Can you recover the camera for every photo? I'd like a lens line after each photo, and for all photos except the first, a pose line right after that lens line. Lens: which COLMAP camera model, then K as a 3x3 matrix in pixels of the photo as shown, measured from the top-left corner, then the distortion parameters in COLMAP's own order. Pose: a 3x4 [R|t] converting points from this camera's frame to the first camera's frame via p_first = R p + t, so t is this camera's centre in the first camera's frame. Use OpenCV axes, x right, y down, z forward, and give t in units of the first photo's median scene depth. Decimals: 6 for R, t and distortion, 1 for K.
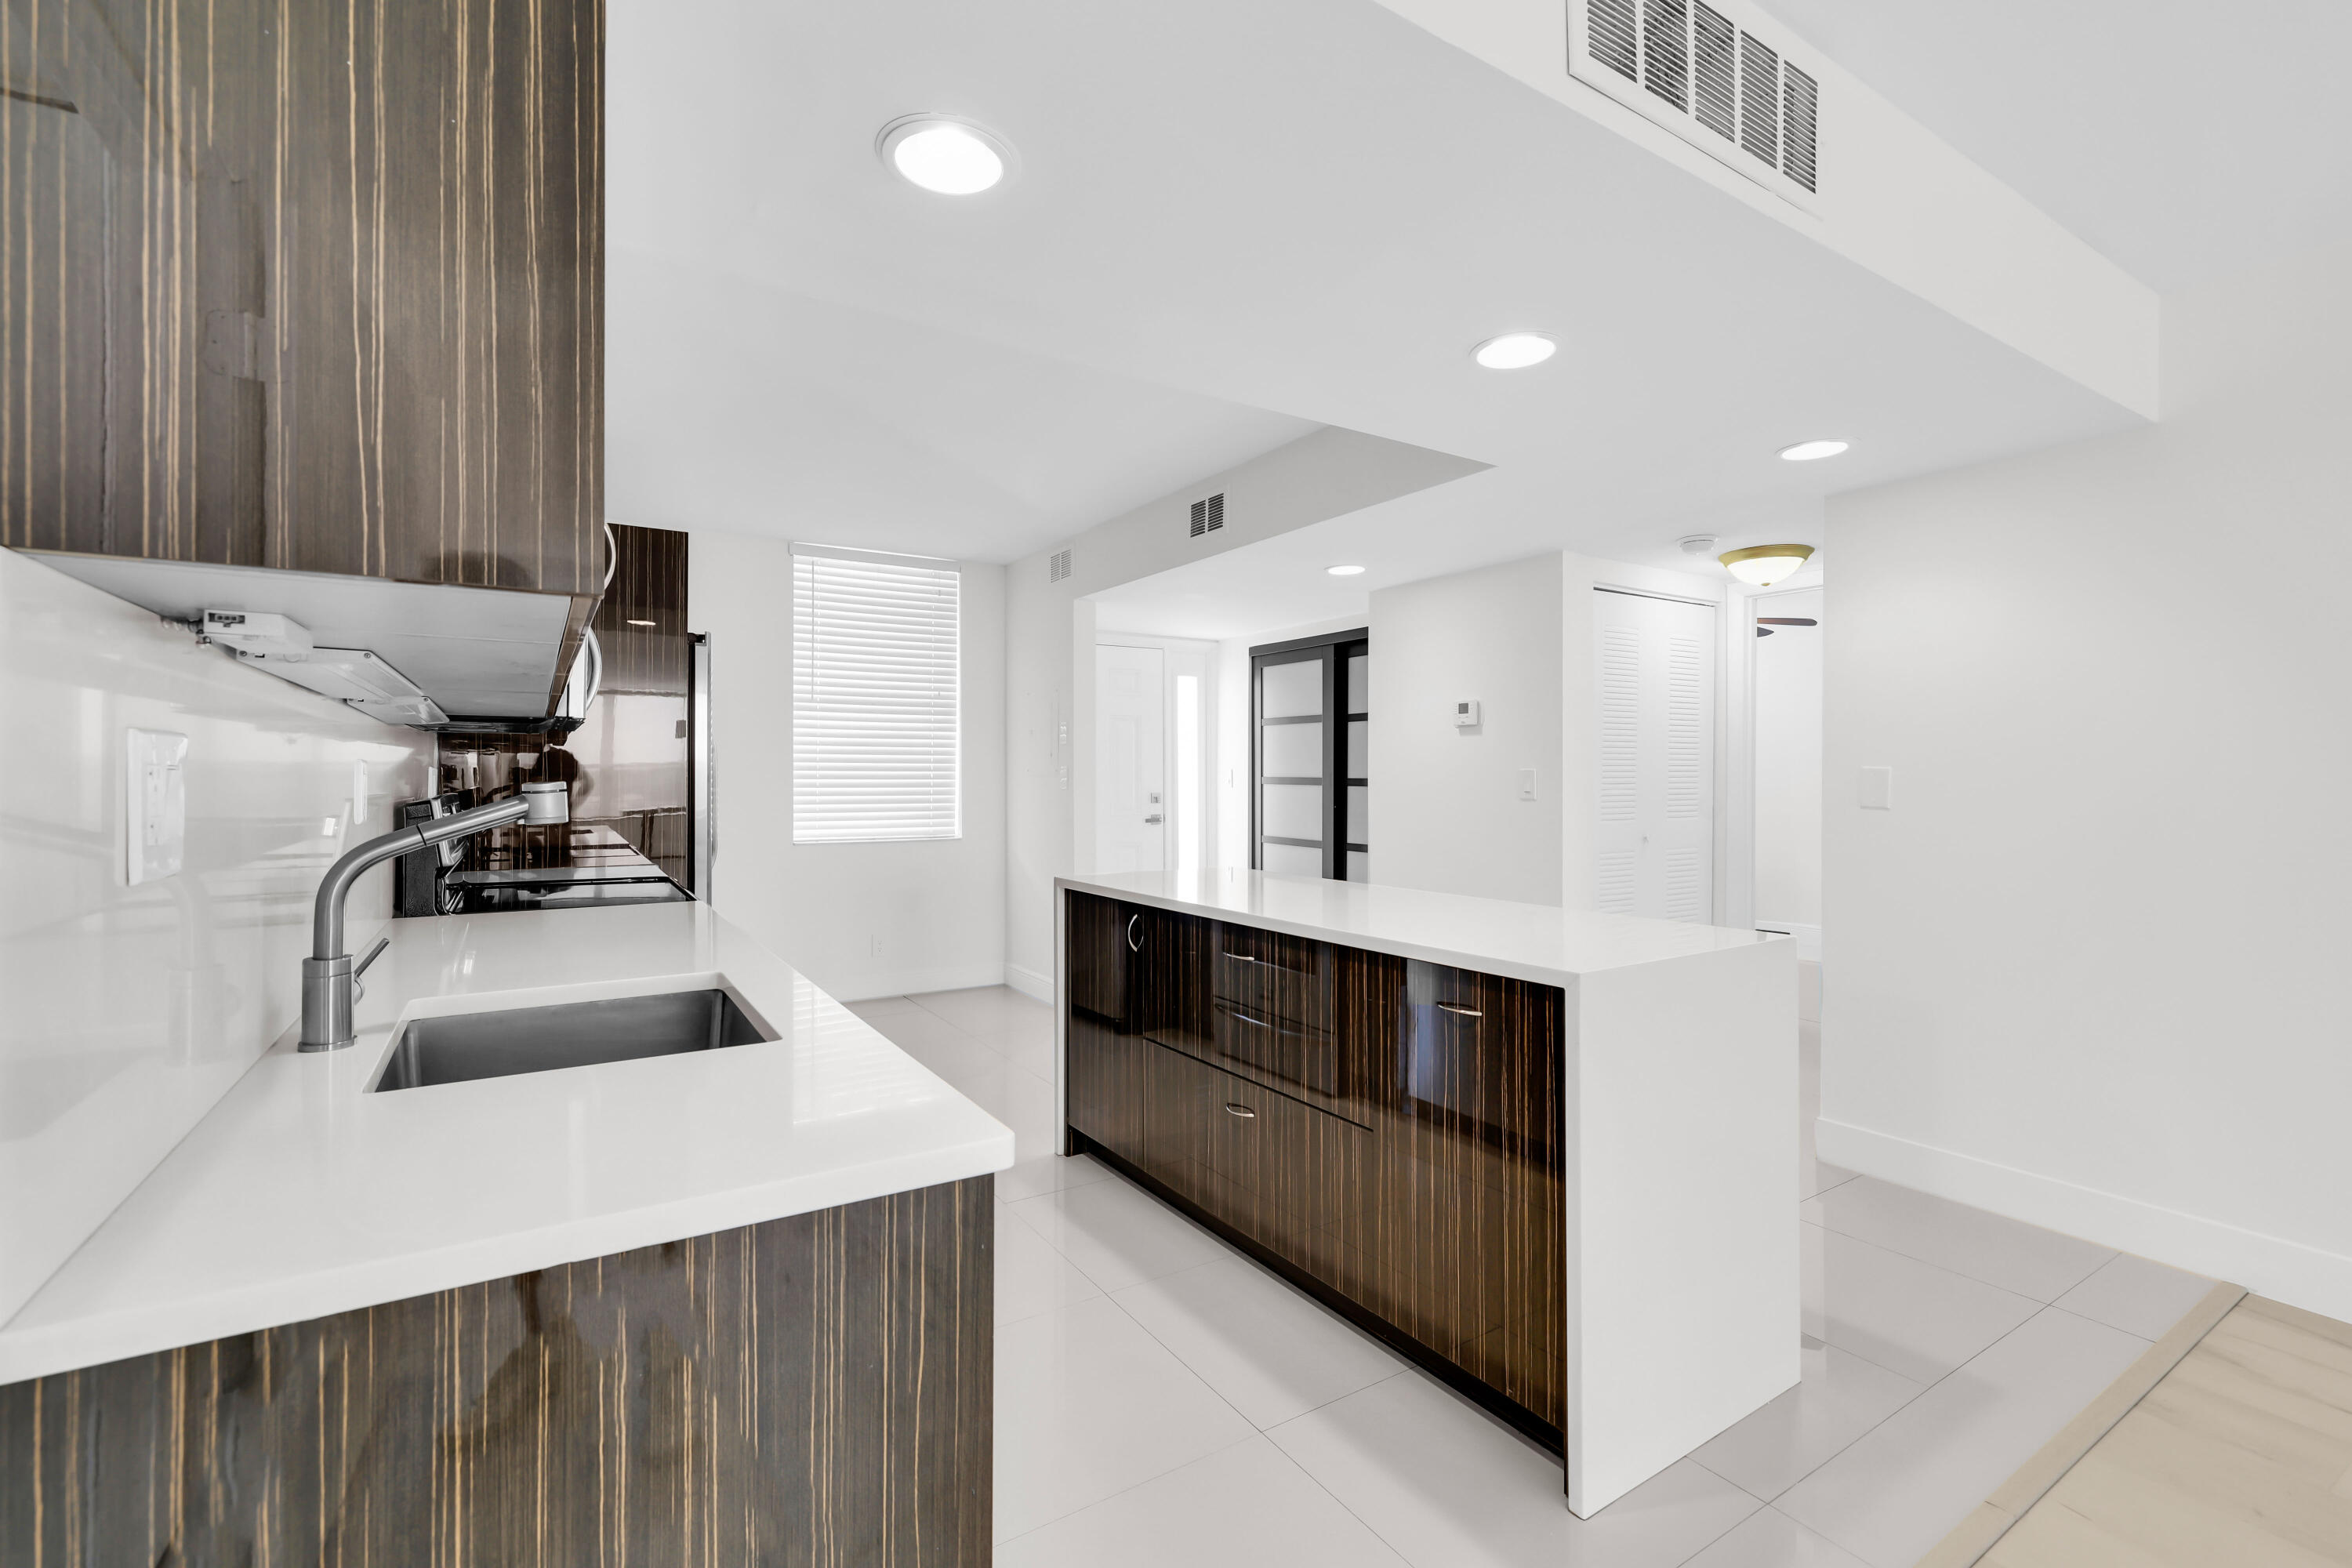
lens RADIAL K [[994.0, 0, 1169.7], [0, 994.0, 770.7], [0, 0, 1]] dist [0.000586, 0.000098]
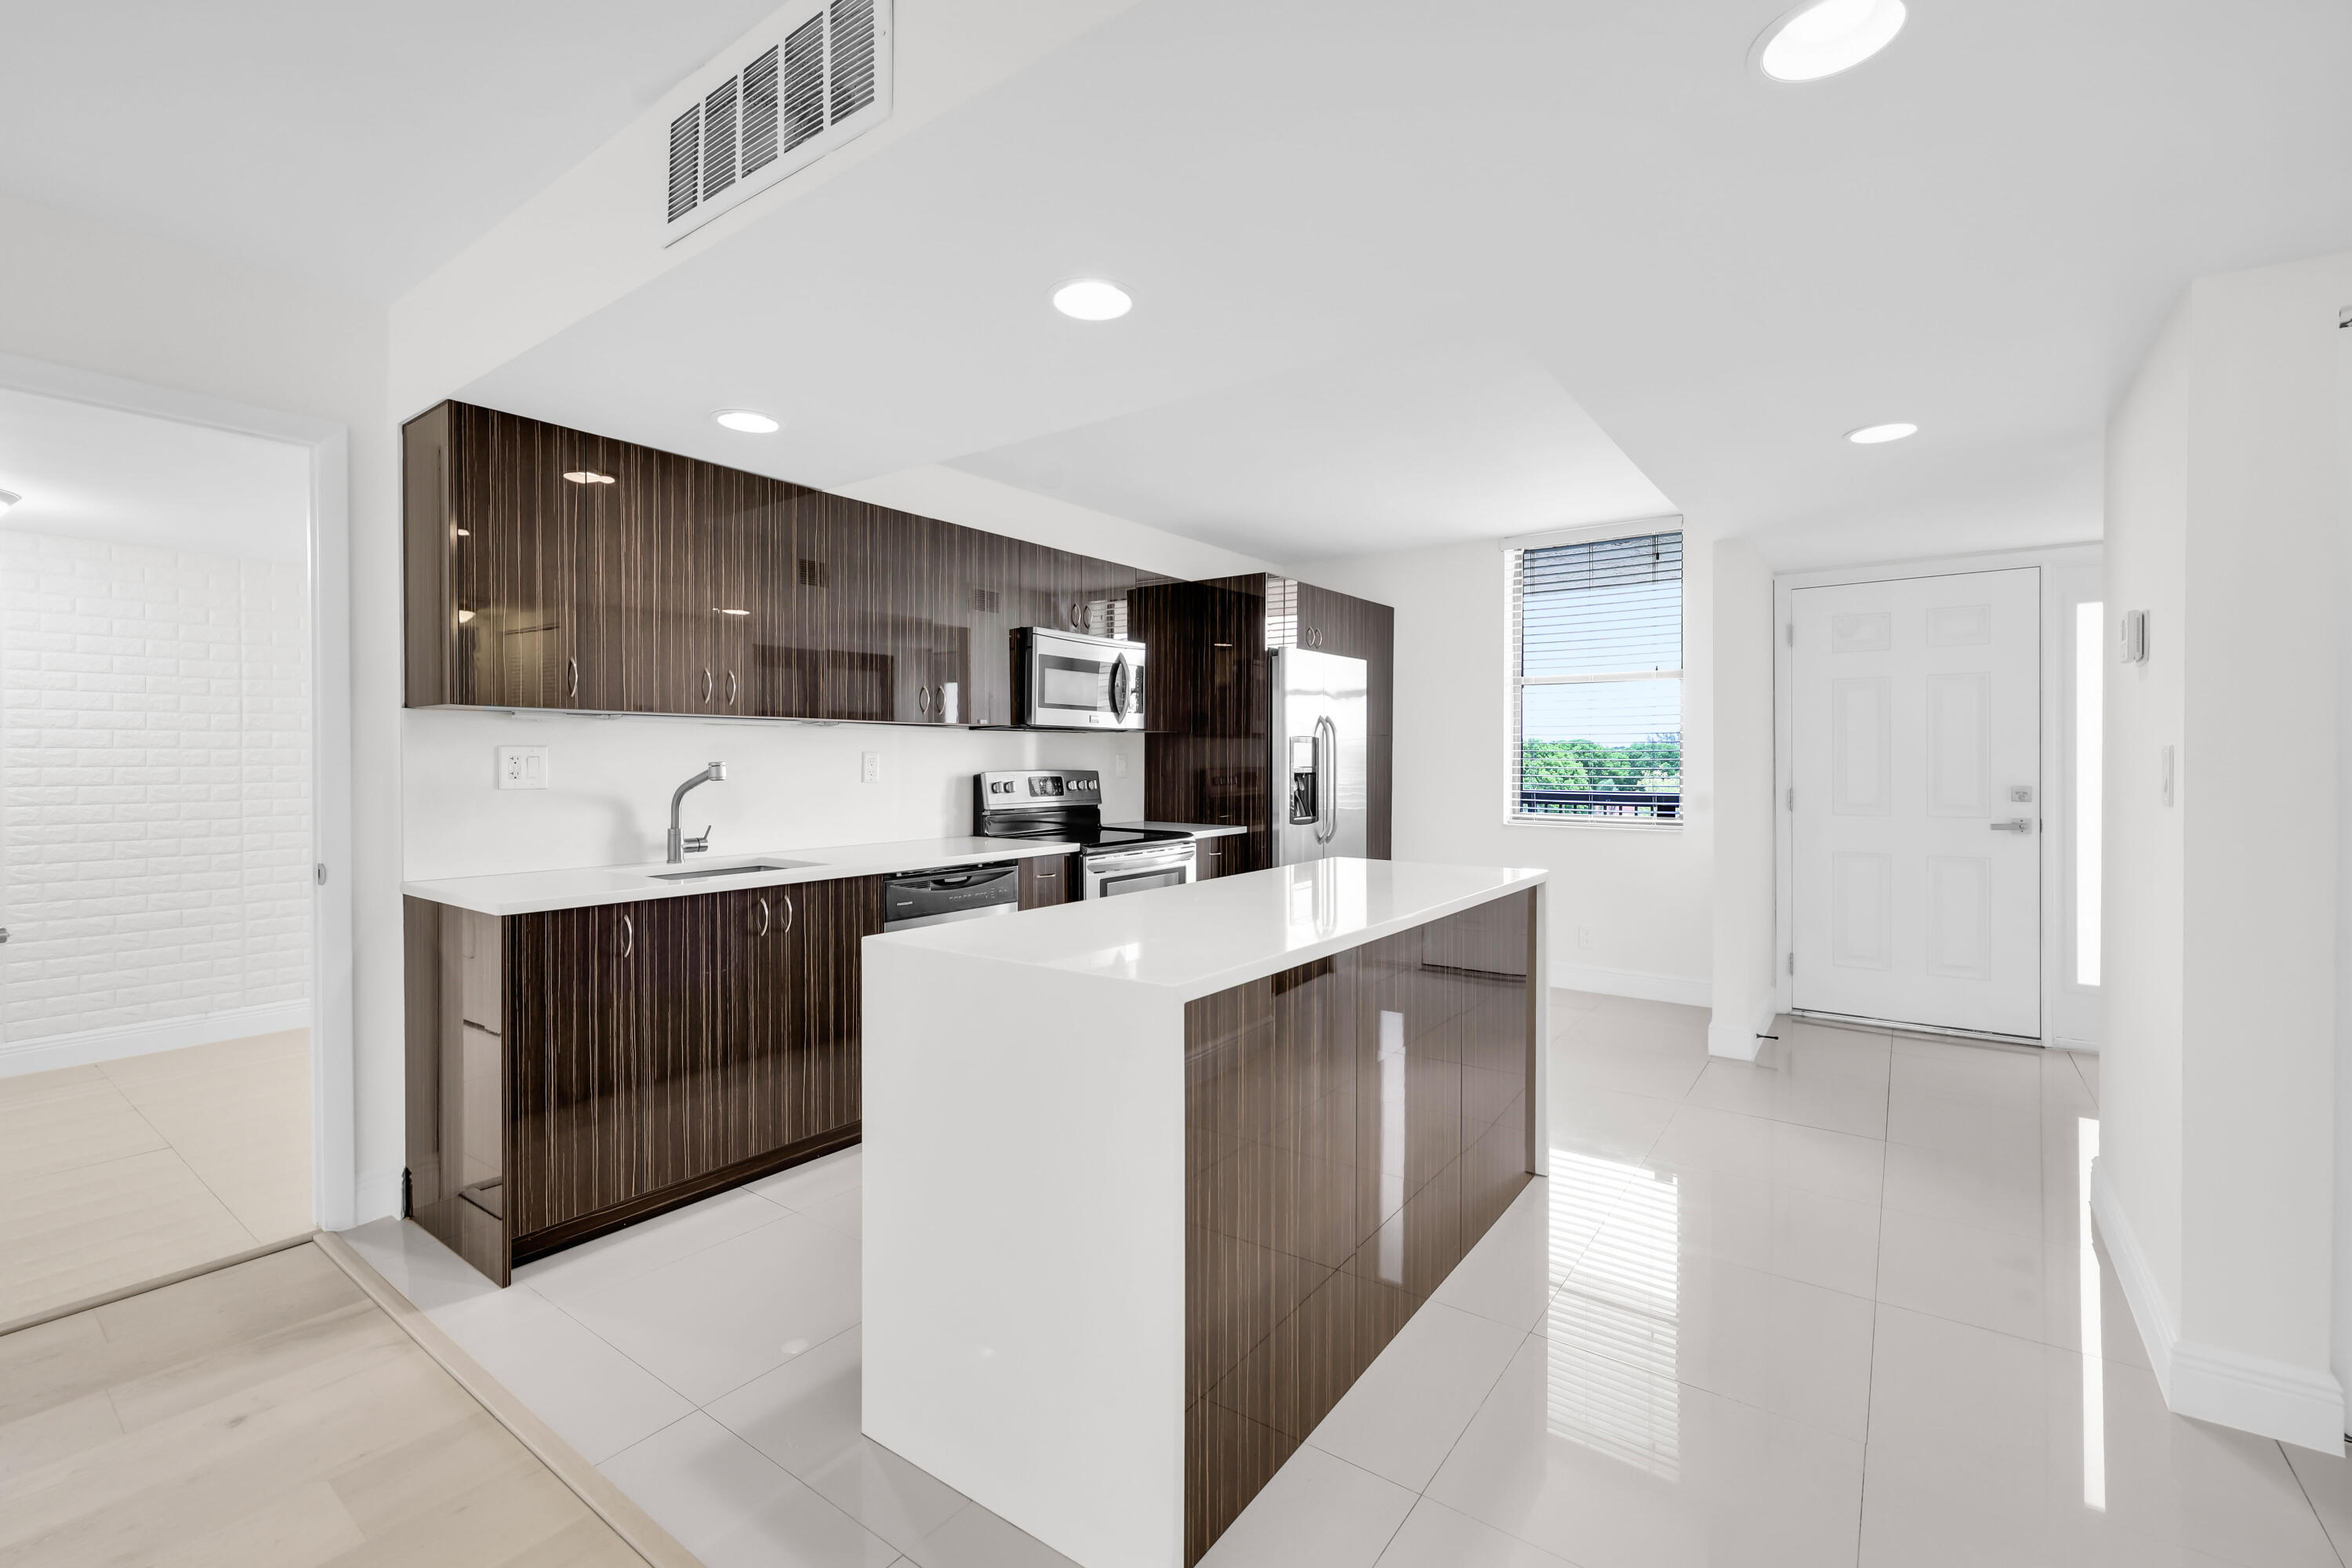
lens RADIAL K [[1008.3, 0, 1193.2], [0, 1008.3, 765.8], [0, 0, 1]] dist [0.003481, 0.000089]
pose [[0.379400, 0.003210, -0.925227, 0.478878], [0.004461, 0.999976, 0.005299, 0.003650], [0.925222, -0.006138, 0.379376, 0.283266]]
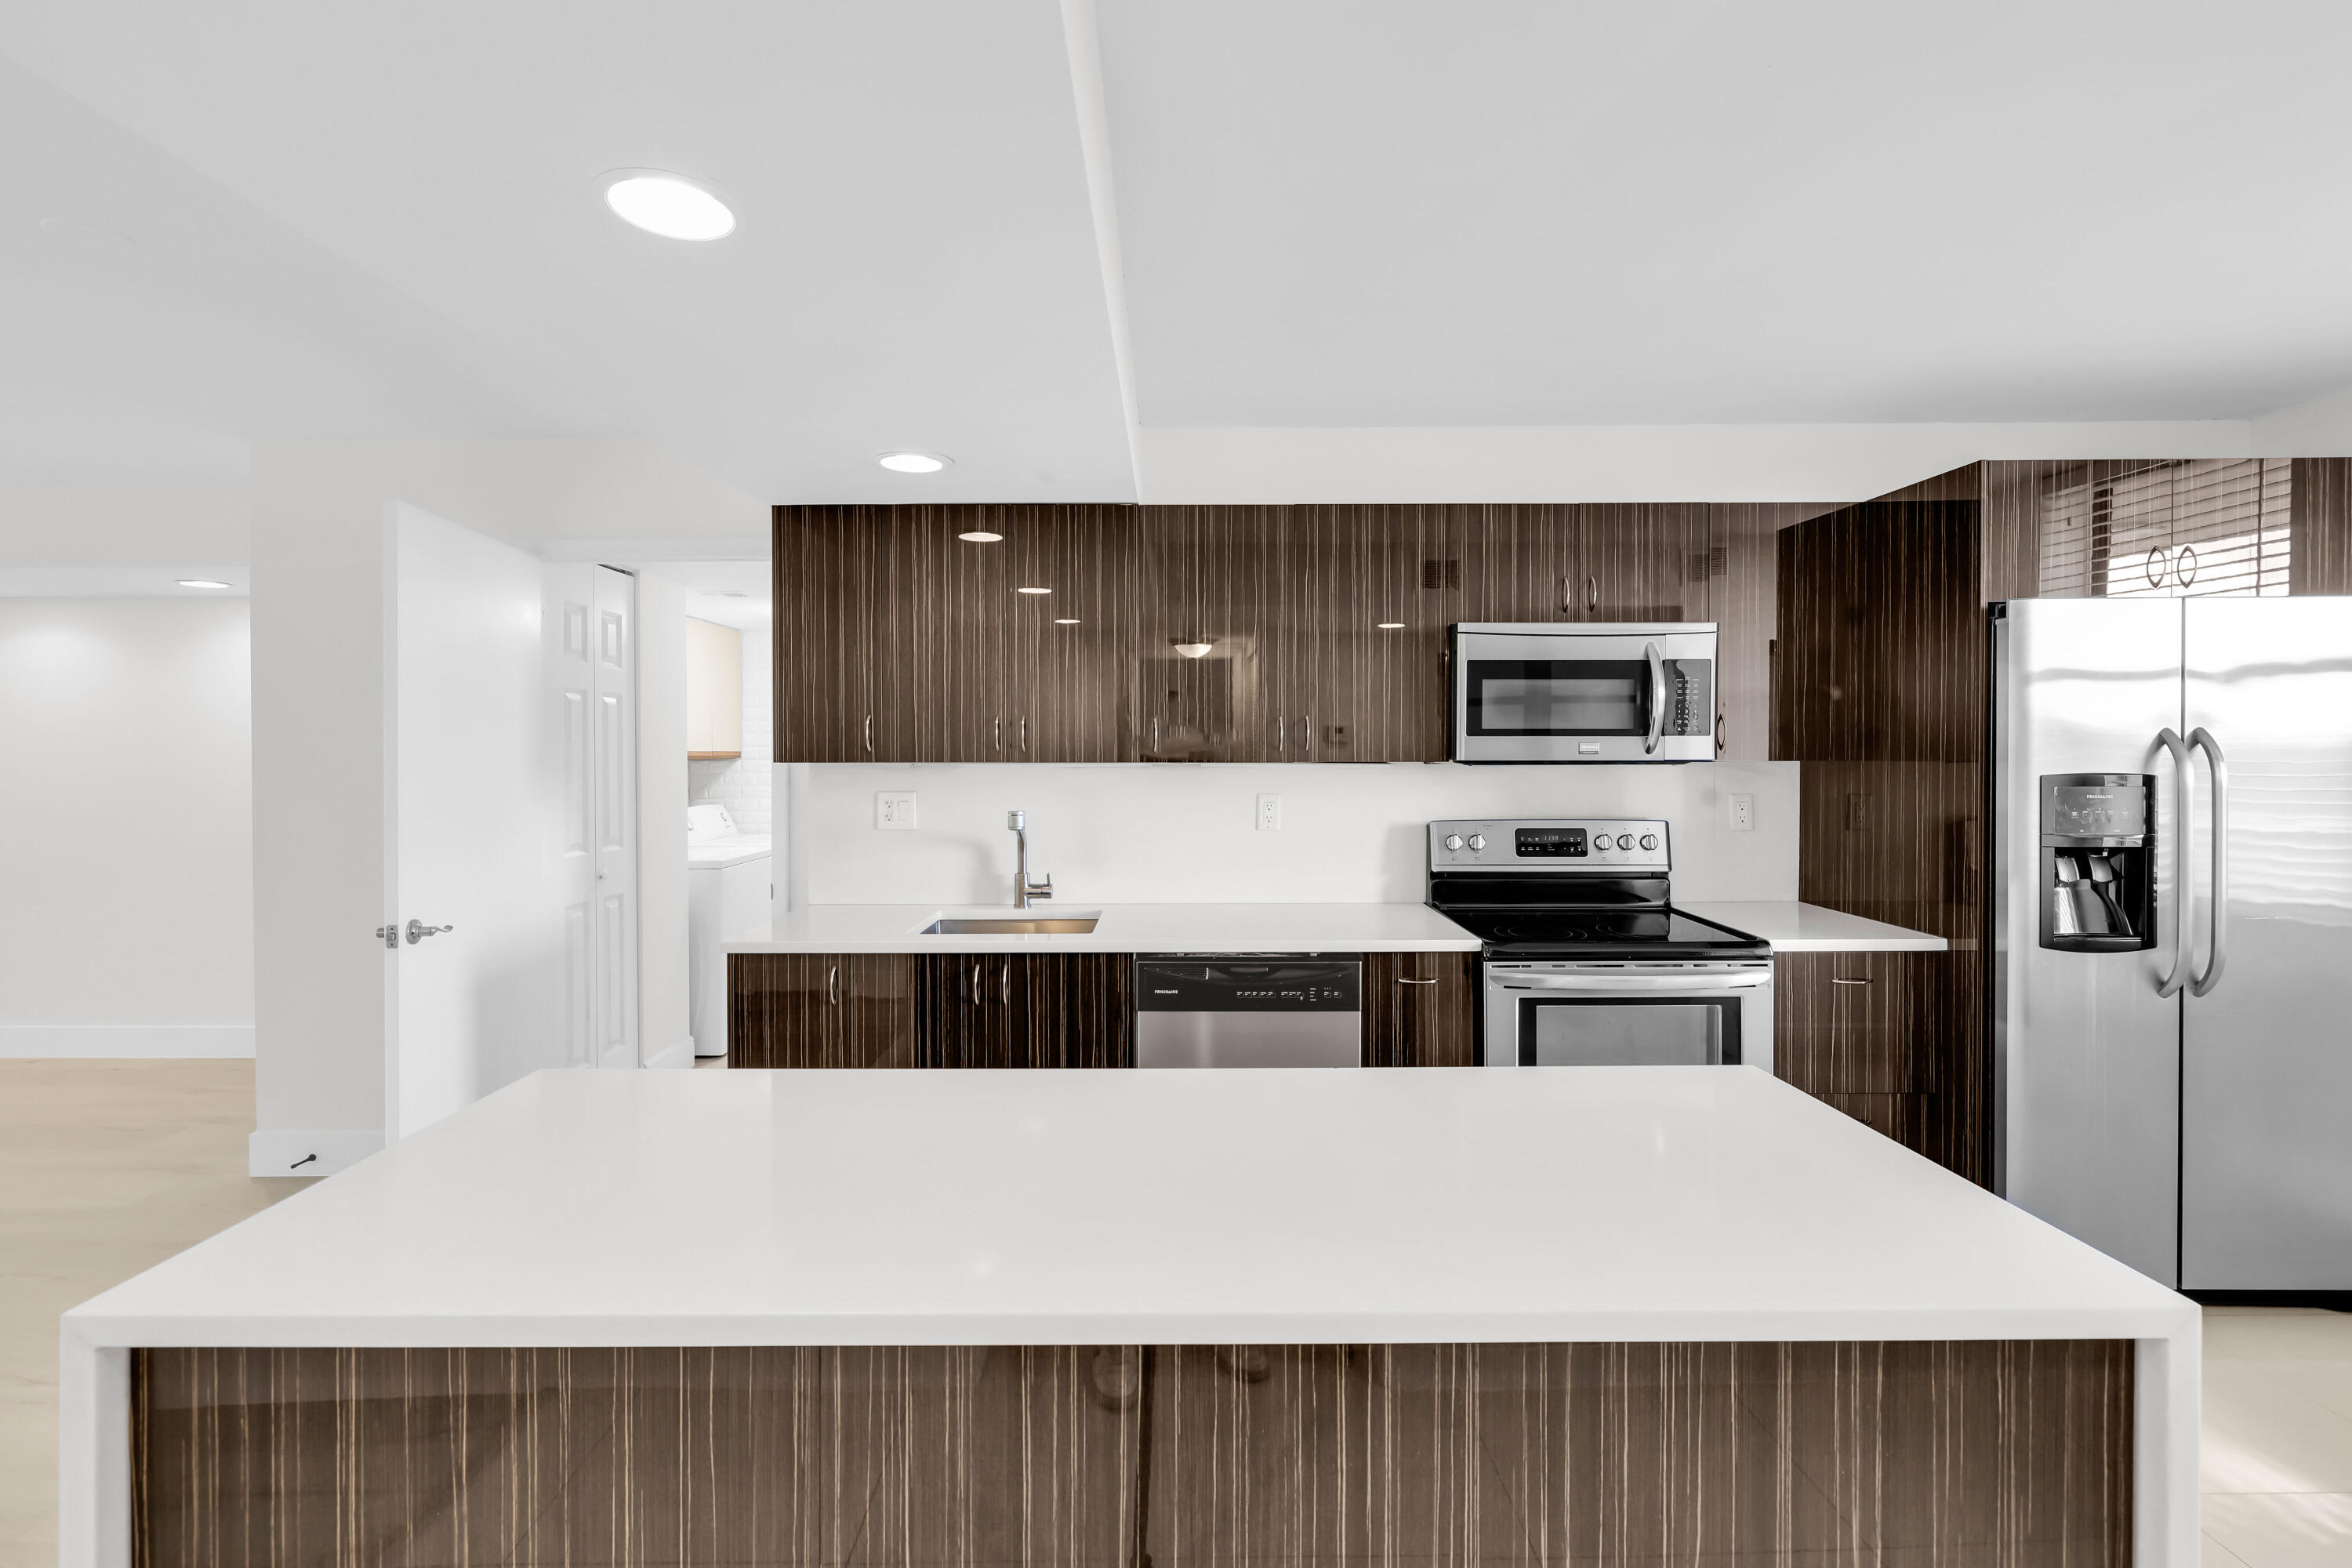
lens RADIAL K [[994.0, 0, 1169.7], [0, 994.0, 770.7], [0, 0, 1]] dist [0.000586, 0.000098]
pose [[-0.530972, 0.015052, -0.847256, 0.259683], [0.003367, 0.999872, 0.015653, -0.027949], [0.847383, 0.005459, -0.530955, 0.618761]]
